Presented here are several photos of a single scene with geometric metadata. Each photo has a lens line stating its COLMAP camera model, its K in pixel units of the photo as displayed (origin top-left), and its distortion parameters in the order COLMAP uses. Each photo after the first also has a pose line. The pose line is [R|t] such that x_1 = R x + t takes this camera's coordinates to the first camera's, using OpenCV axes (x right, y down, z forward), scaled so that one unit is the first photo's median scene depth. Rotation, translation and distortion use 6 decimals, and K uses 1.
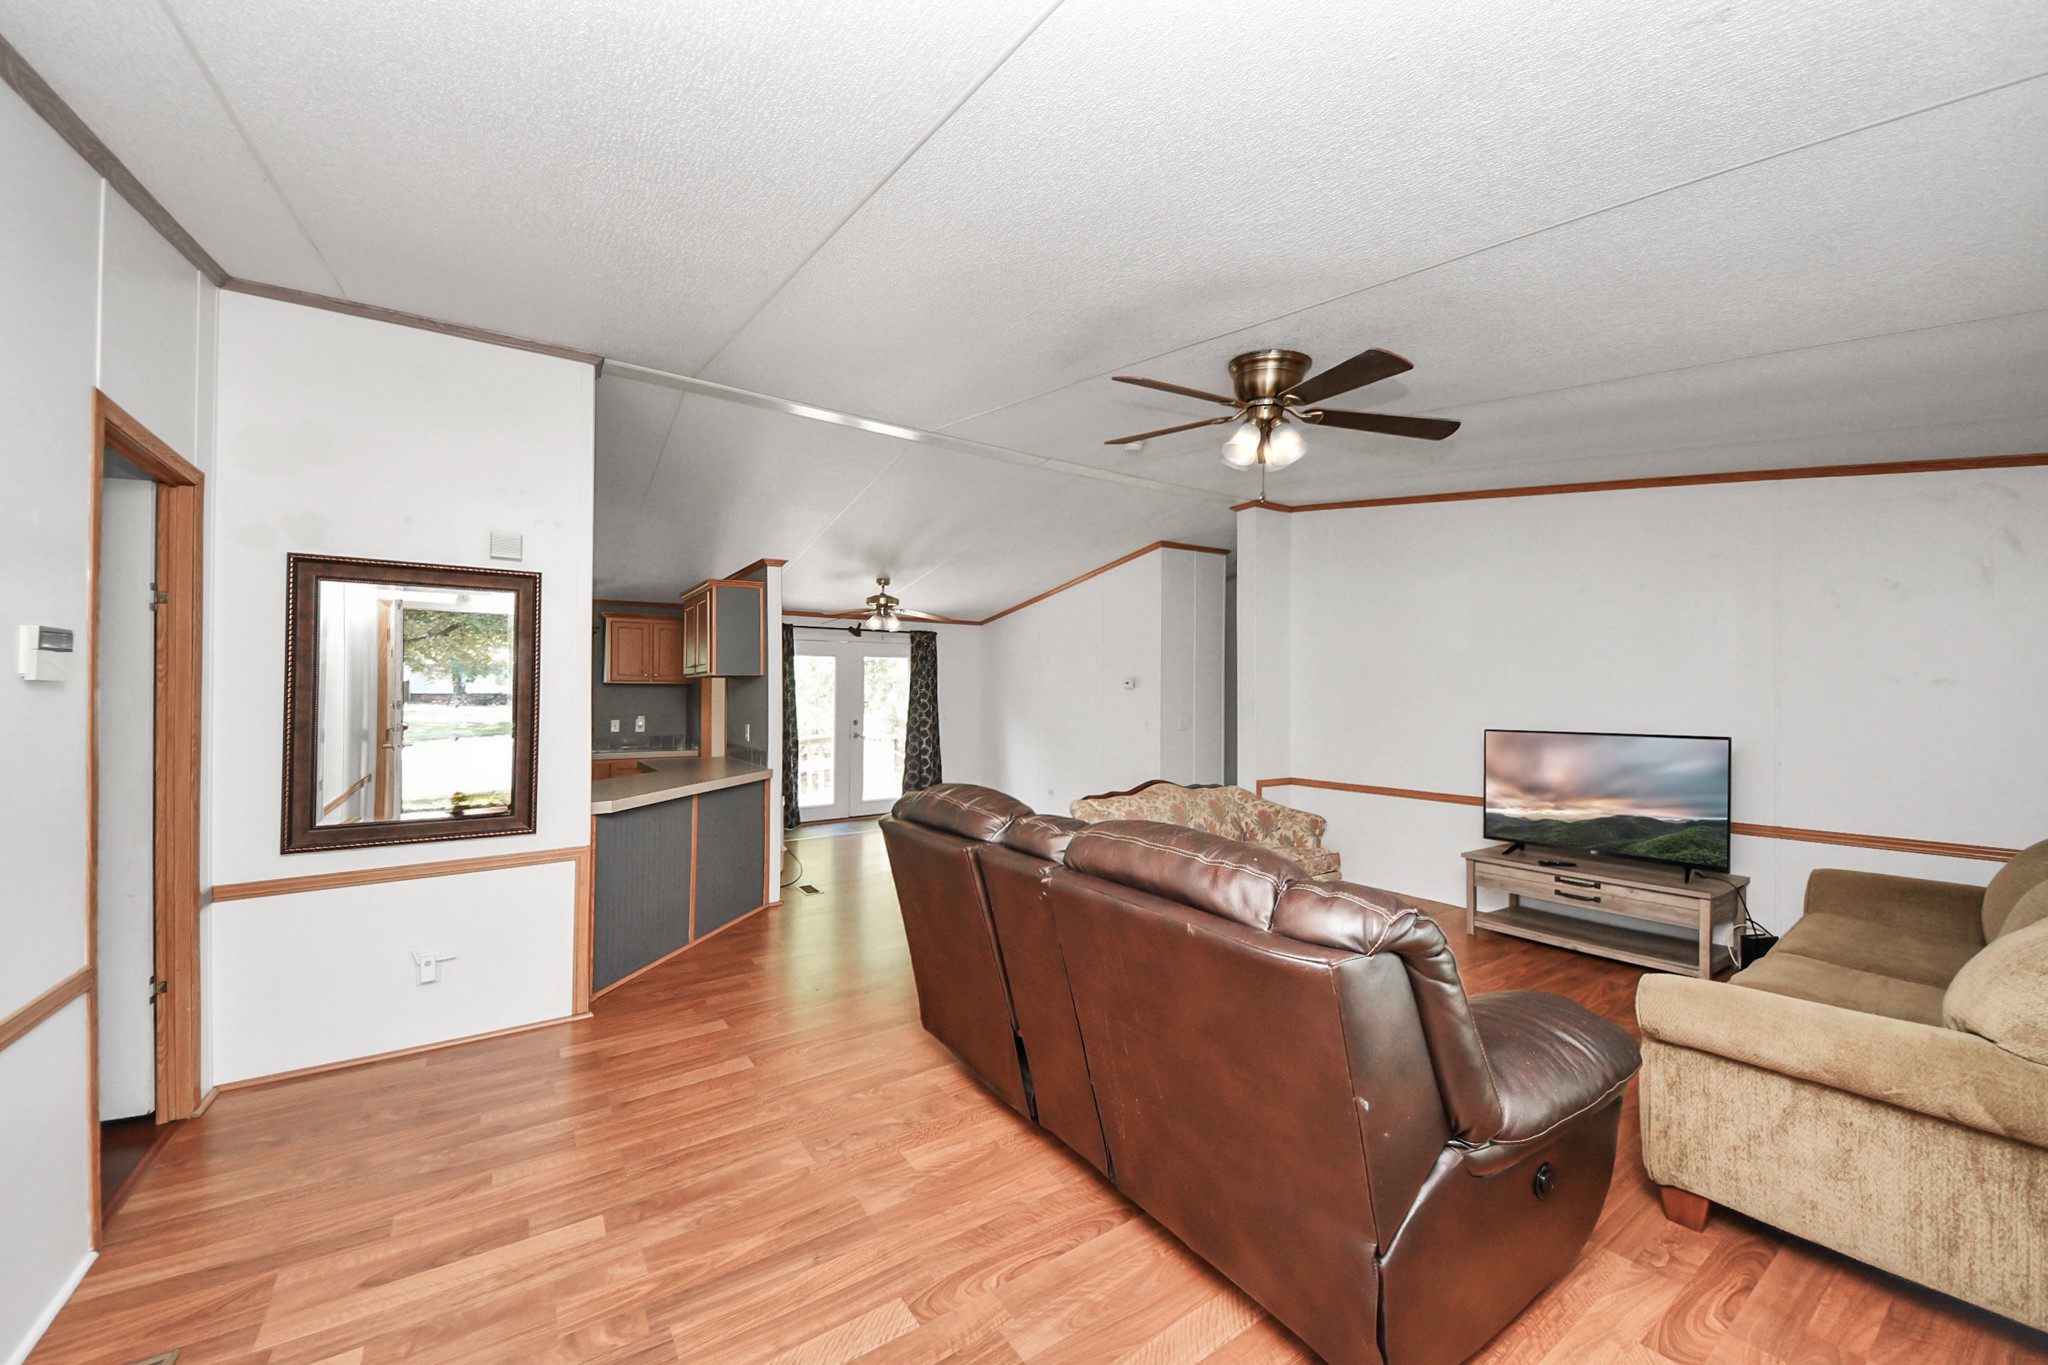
lens RADIAL K [[738.3, 0, 1016.5], [0, 738.3, 700.3], [0, 0, 1]] dist [0.005939, -0.002667]
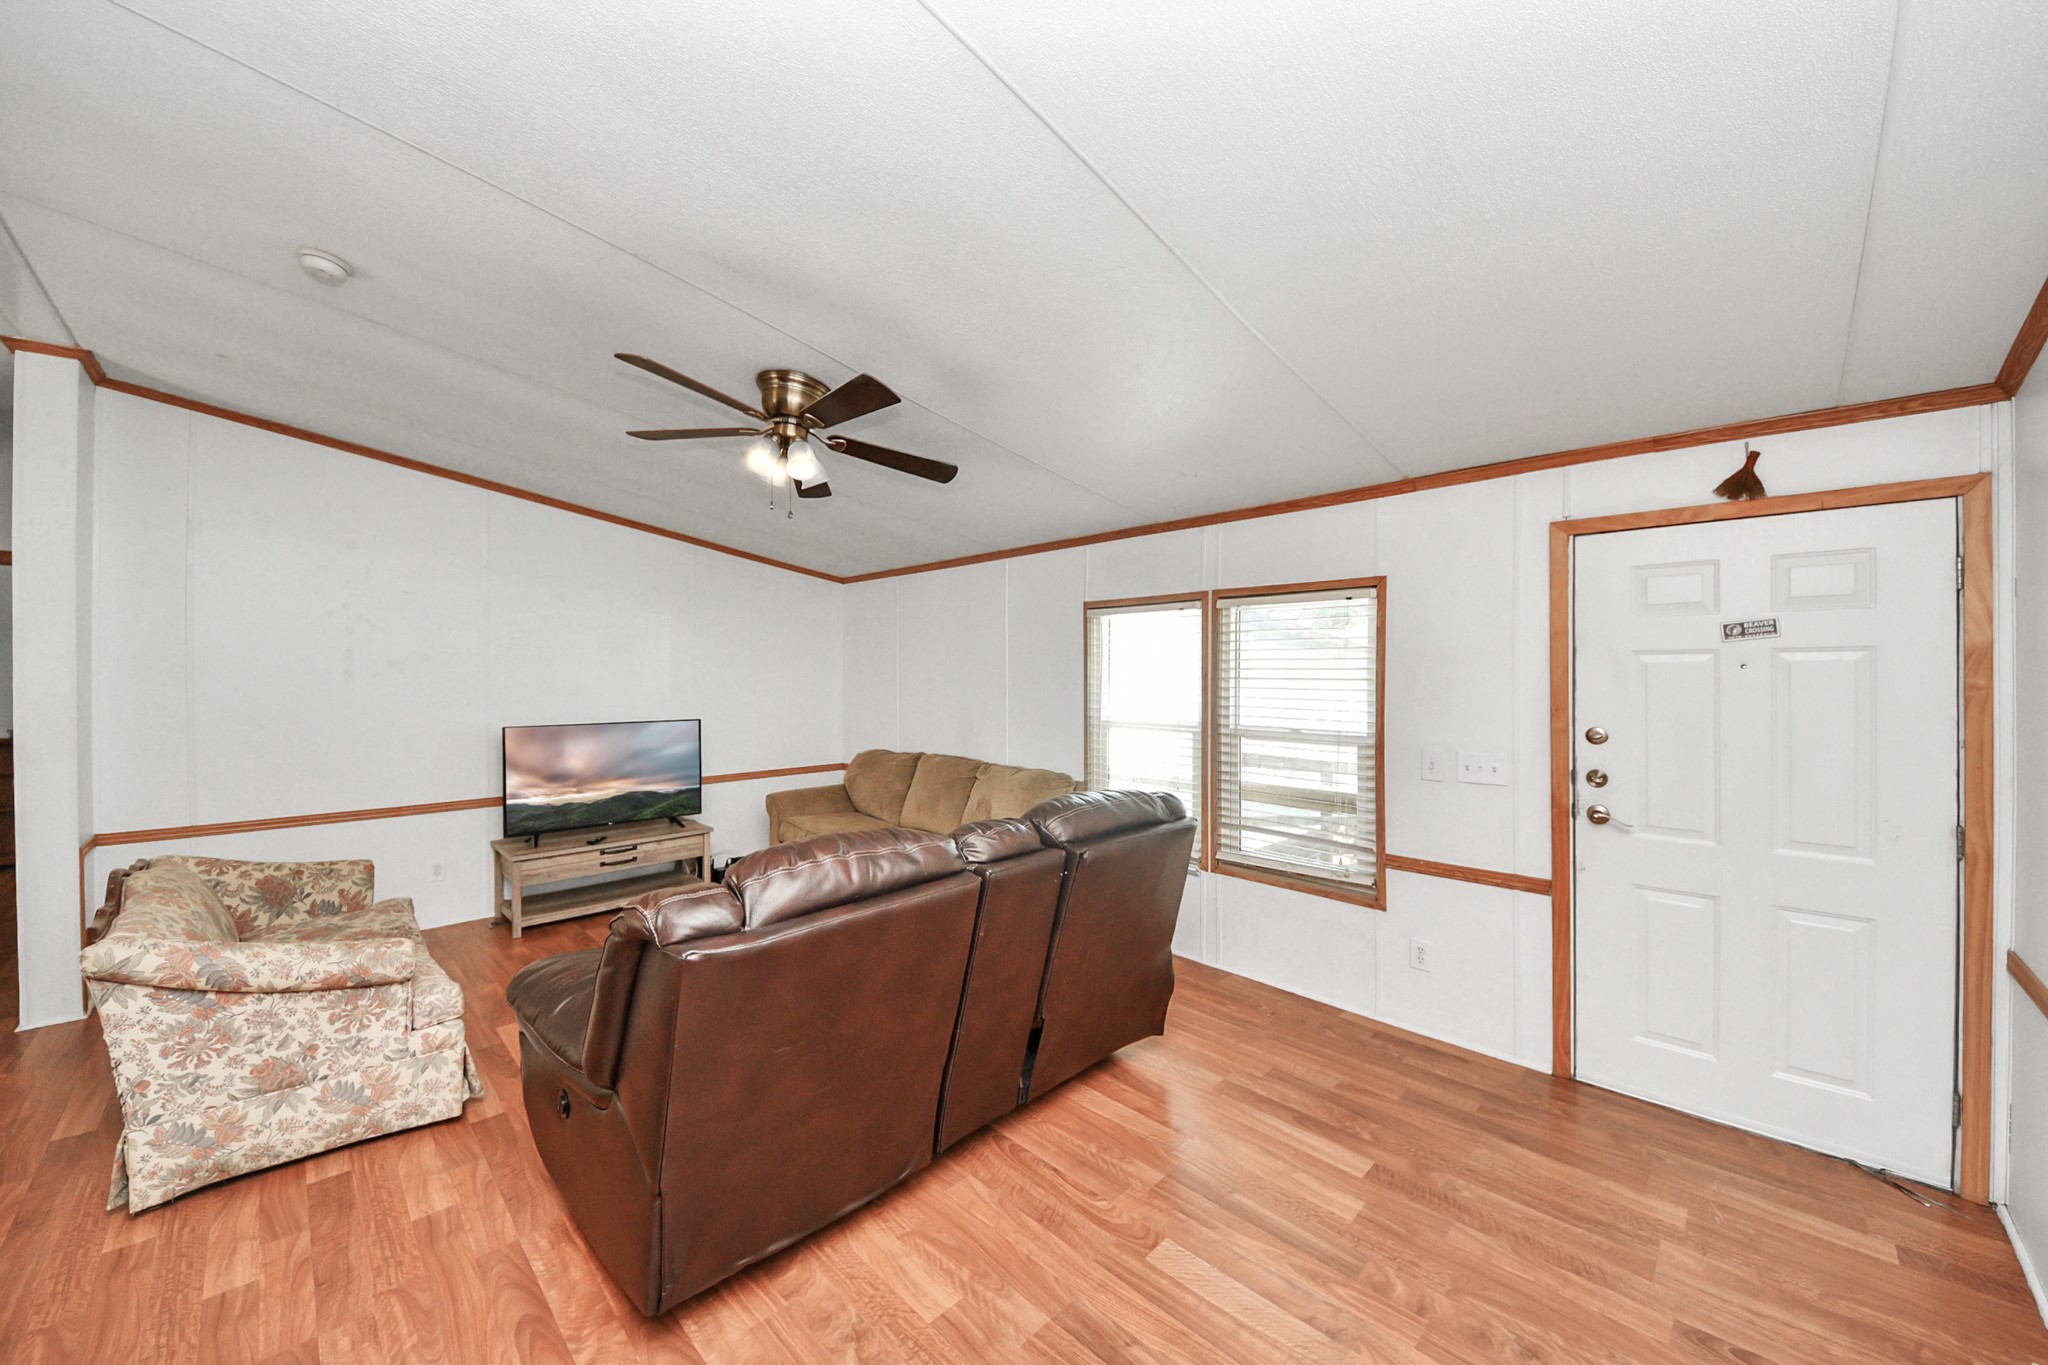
lens RADIAL K [[738.3, 0, 1020.7], [0, 738.3, 689.3], [0, 0, 1]] dist [0.005939, -0.002667]
pose [[-0.173473, -0.017826, 0.984677, -0.513919], [0.009427, 0.999760, 0.019759, -0.025972], [-0.984794, 0.012710, -0.173263, 0.587450]]
